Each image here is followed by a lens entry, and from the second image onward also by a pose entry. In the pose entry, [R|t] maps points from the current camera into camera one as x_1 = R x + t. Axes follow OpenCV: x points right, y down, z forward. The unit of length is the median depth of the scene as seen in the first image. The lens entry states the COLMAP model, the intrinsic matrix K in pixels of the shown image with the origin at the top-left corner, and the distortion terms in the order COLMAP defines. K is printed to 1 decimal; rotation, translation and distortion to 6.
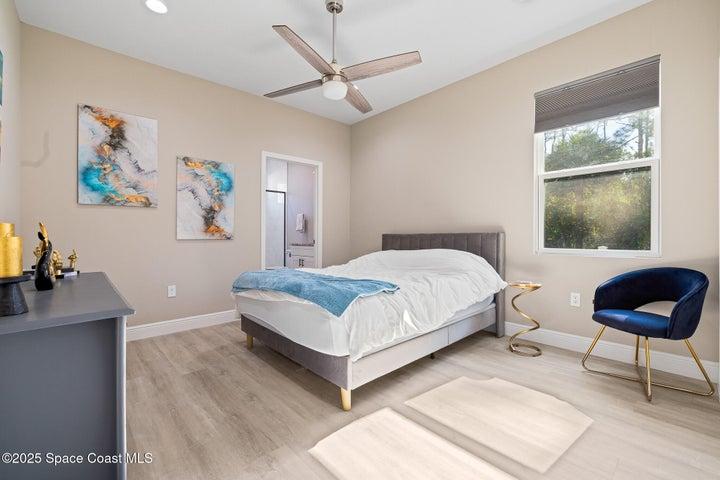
lens RADIAL K [[304.2, 0, 357.1], [0, 304.2, 239.0], [0, 0, 1]] dist [0.000216, 0.000299]
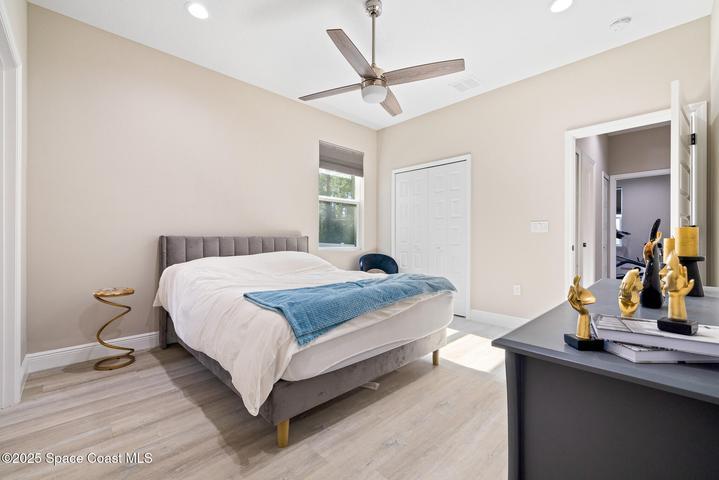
lens RADIAL K [[303.7, 0, 356.6], [0, 303.7, 239.1], [0, 0, 1]] dist [0.000216, 0.000299]
pose [[-0.022672, -0.002448, 0.999740, -0.871466], [-0.000669, 0.999997, 0.002433, -0.012071], [-0.999743, -0.000614, -0.022673, 0.857341]]
